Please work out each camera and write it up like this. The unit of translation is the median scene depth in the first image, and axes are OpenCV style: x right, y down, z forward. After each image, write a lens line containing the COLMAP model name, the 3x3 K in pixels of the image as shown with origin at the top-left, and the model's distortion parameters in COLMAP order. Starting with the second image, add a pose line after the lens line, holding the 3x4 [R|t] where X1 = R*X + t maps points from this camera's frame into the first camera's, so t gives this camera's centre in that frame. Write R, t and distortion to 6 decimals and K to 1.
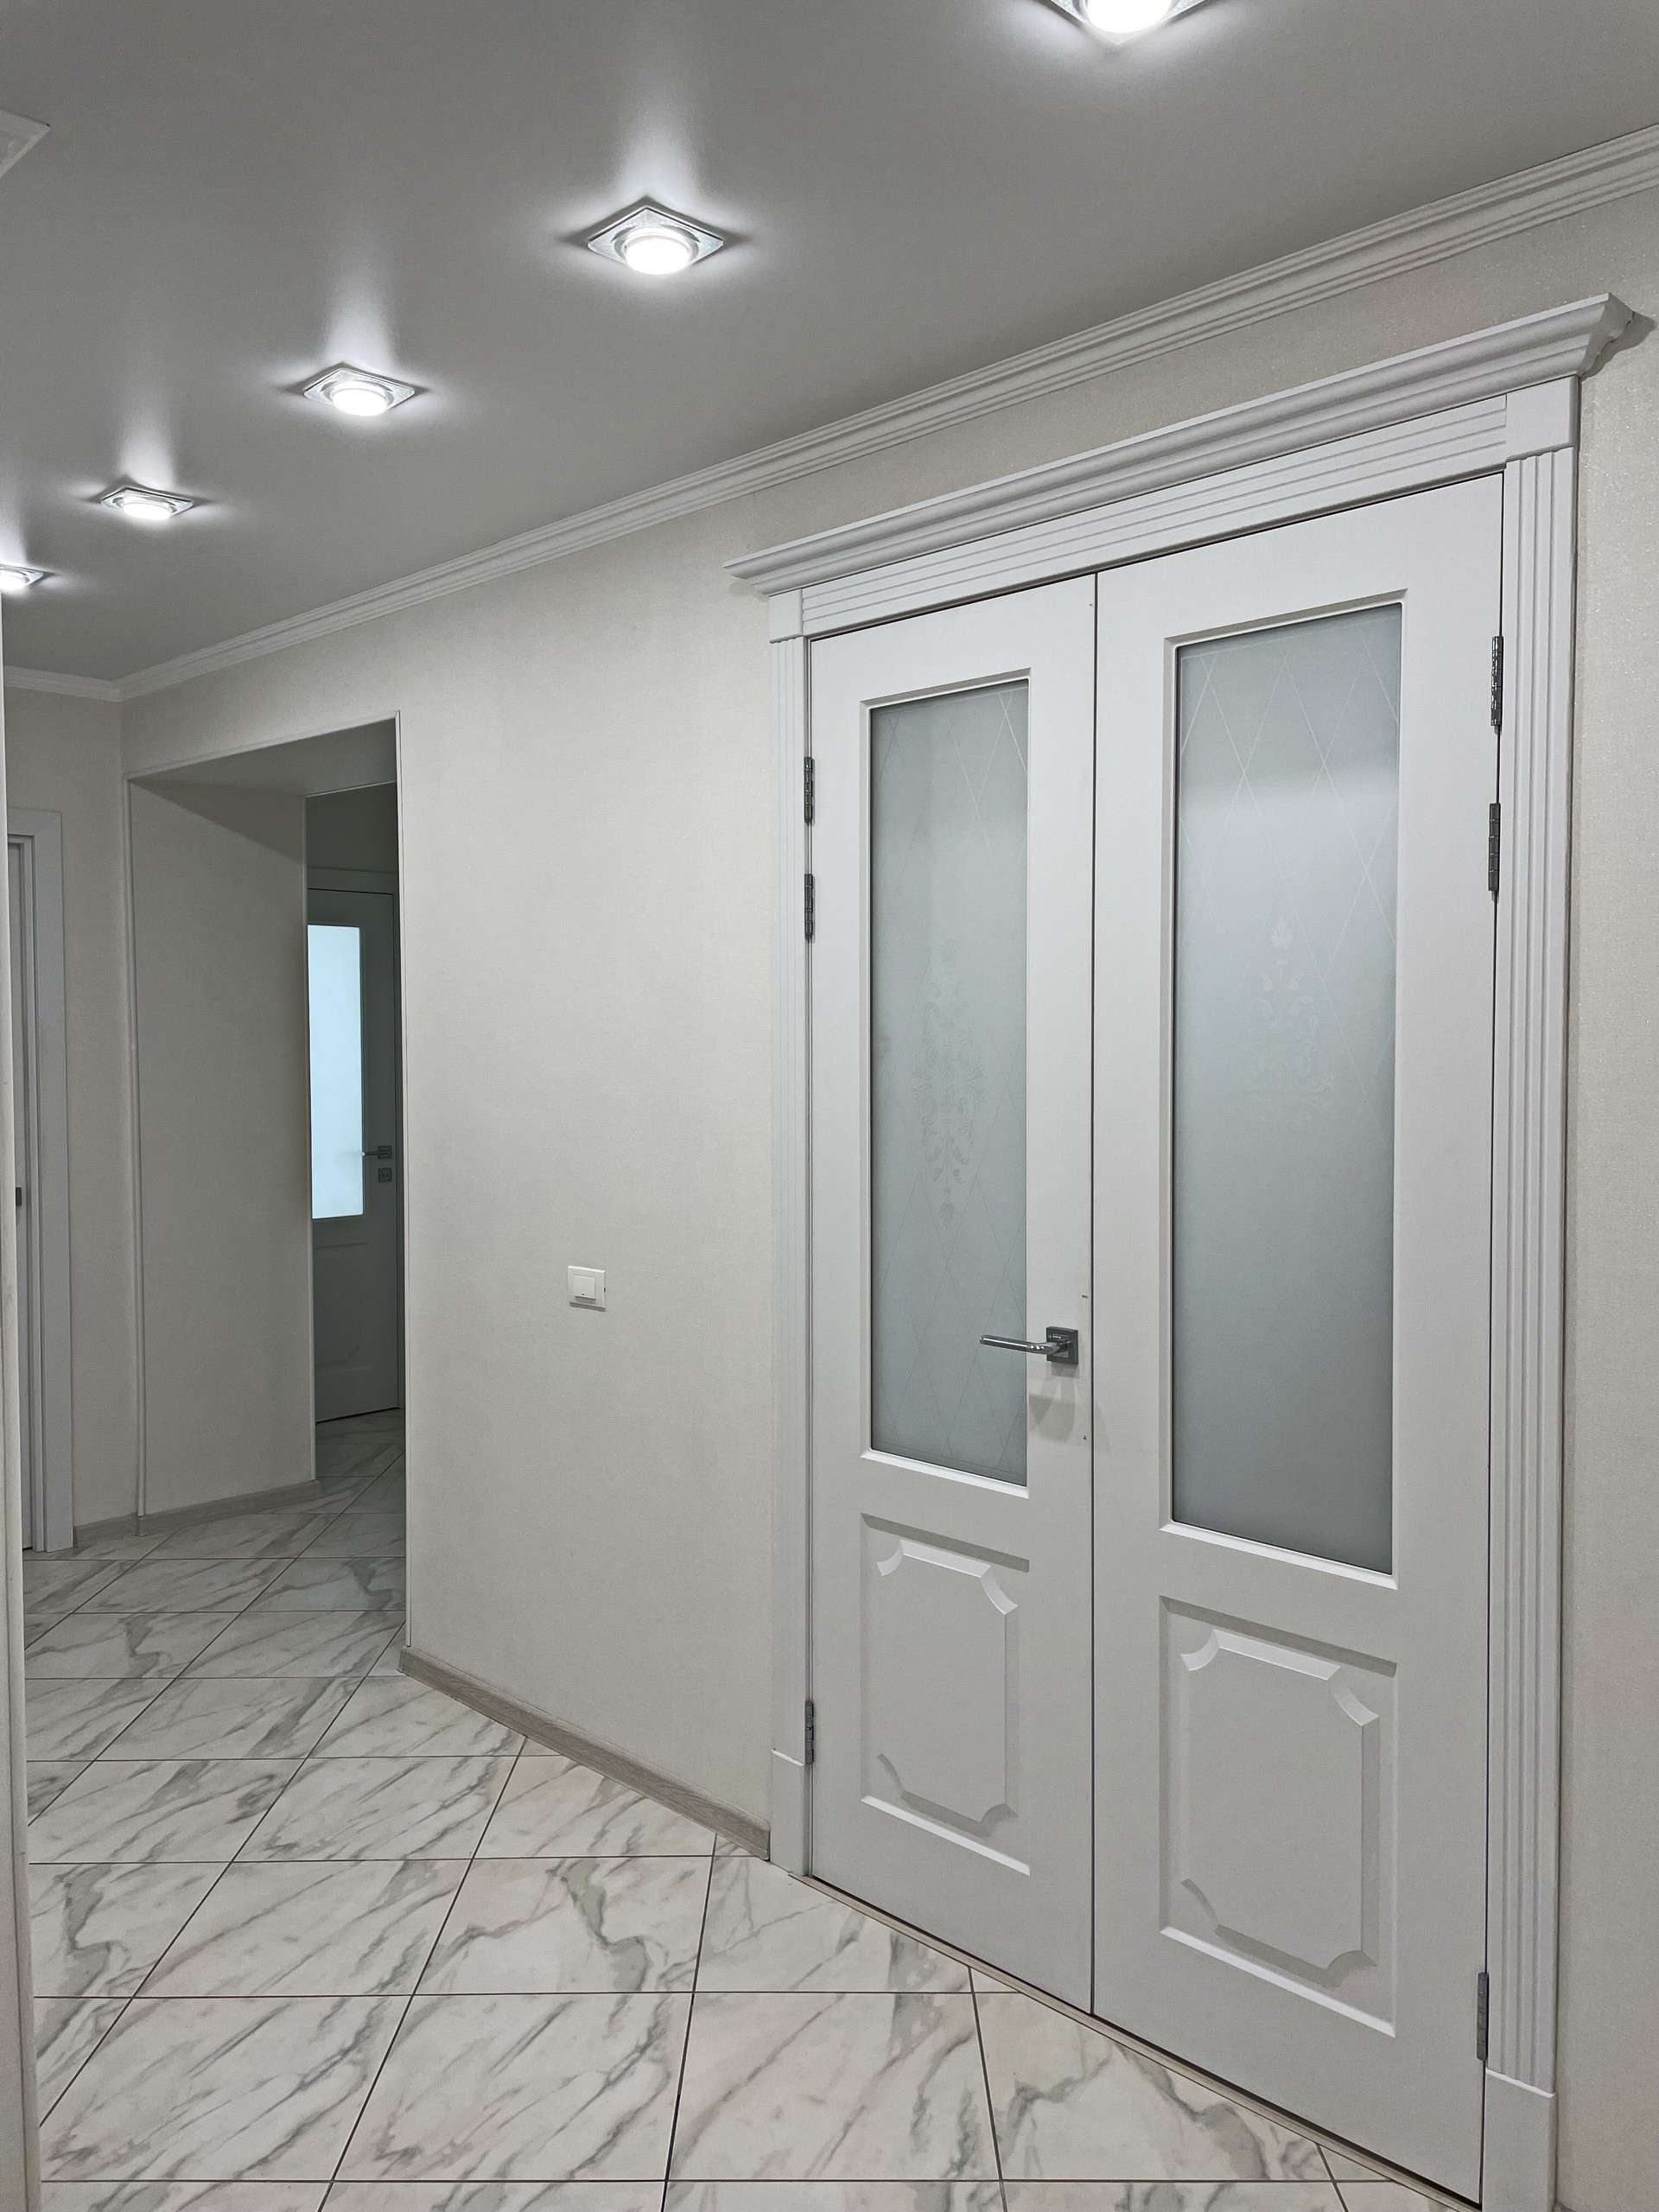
lens RADIAL K [[1663.7, 0, 841.0], [0, 1663.7, 1085.1], [0, 0, 1]] dist [0.097657, -0.139343]
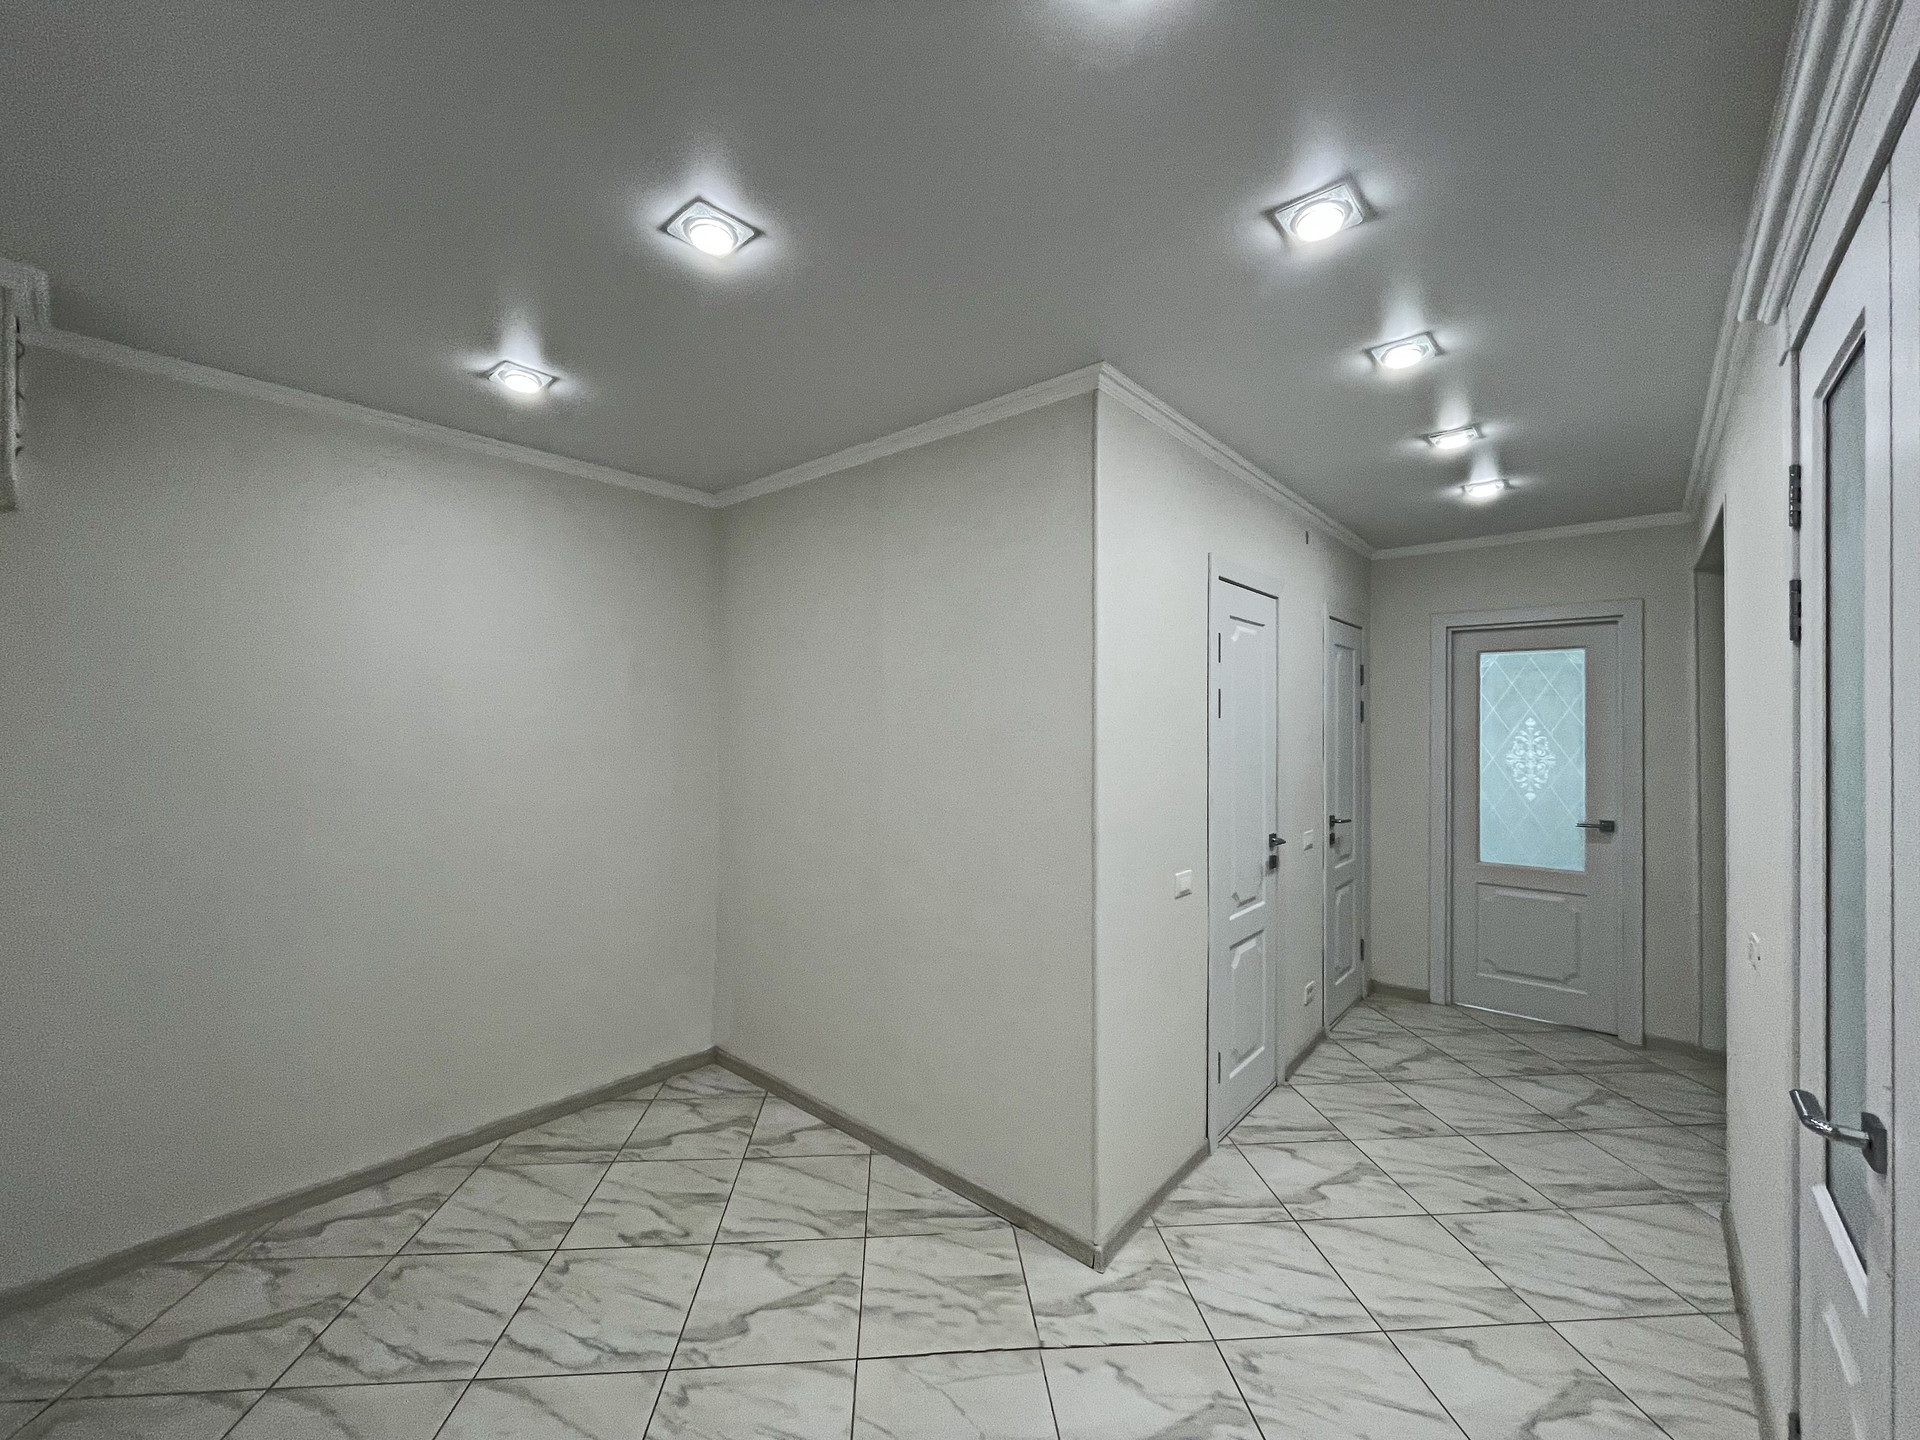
lens RADIAL K [[772.9, 0, 965.1], [0, 772.9, 718.1], [0, 0, 1]] dist [-0.004267, 0.000254]
pose [[0.072064, -0.003642, -0.997393, 0.323233], [-0.038386, 0.999242, -0.006422, -0.017491], [0.996661, 0.038749, 0.071870, 0.378964]]
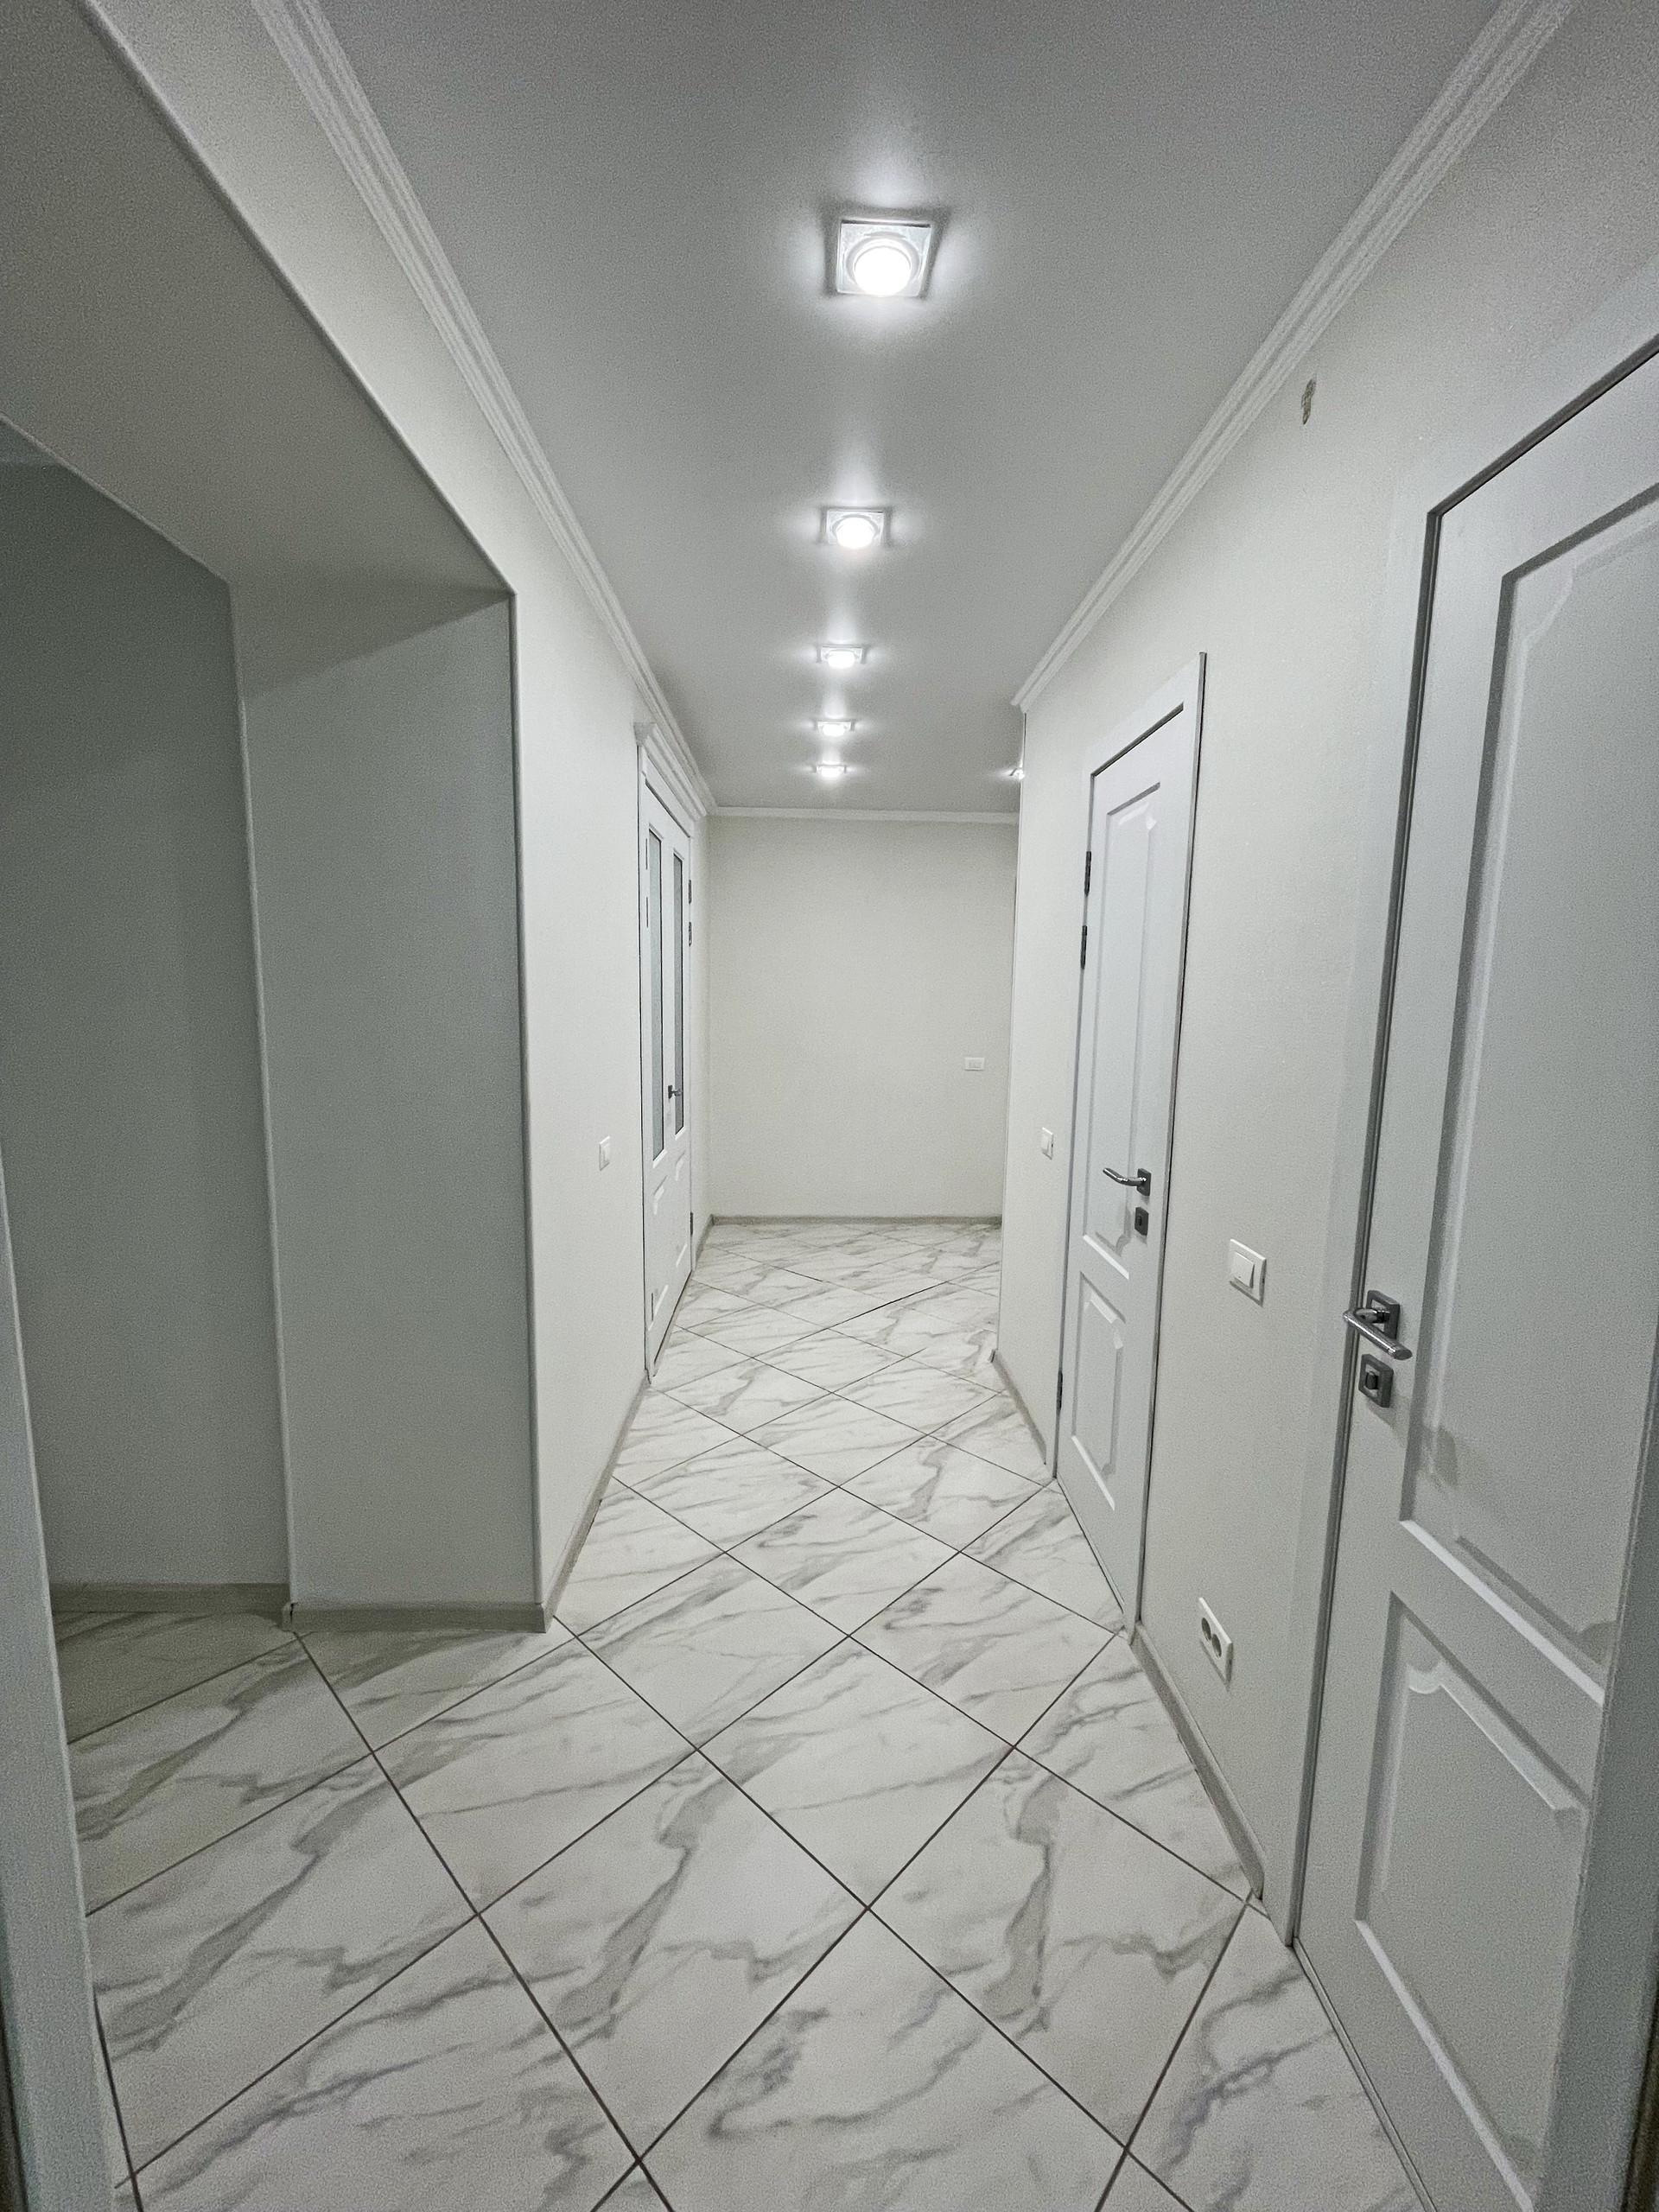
lens RADIAL K [[890.4, 0, 829.5], [0, 890.4, 1106.0], [0, 0, 1]] dist [-0.004267, 0.000254]
pose [[-0.721767, -0.096963, 0.685311, -0.759211], [0.009620, 0.988637, 0.150011, -0.029077], [-0.692069, 0.114866, -0.712633, 1.317335]]
